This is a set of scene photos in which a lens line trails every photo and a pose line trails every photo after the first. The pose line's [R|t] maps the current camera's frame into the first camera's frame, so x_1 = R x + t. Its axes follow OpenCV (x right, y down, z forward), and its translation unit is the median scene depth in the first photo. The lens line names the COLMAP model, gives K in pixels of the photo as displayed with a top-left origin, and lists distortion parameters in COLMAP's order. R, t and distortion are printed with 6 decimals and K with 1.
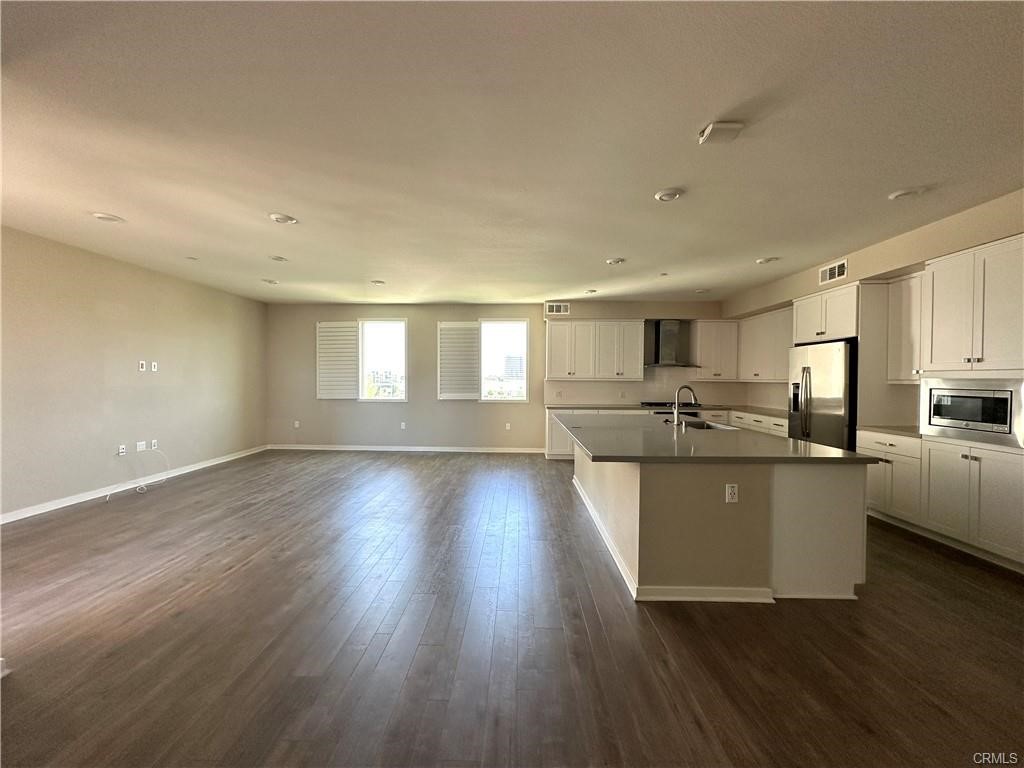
lens RADIAL K [[406.5, 0, 510.4], [0, 406.5, 385.4], [0, 0, 1]] dist [-0.002303, 0.001100]
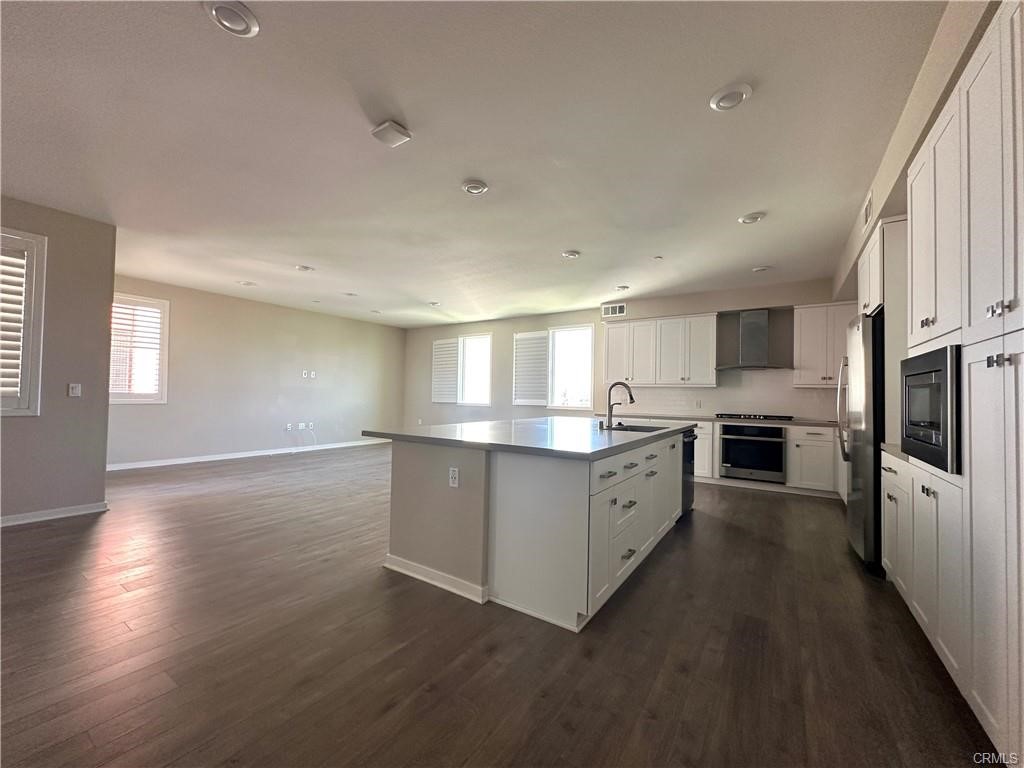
lens RADIAL K [[406.5, 0, 509.9], [0, 406.5, 385.8], [0, 0, 1]] dist [-0.002303, 0.001100]
pose [[0.841777, -0.002264, -0.539821, 0.551192], [-0.023250, 0.998911, -0.040443, 0.038559], [0.539325, 0.046595, 0.840808, 0.113797]]
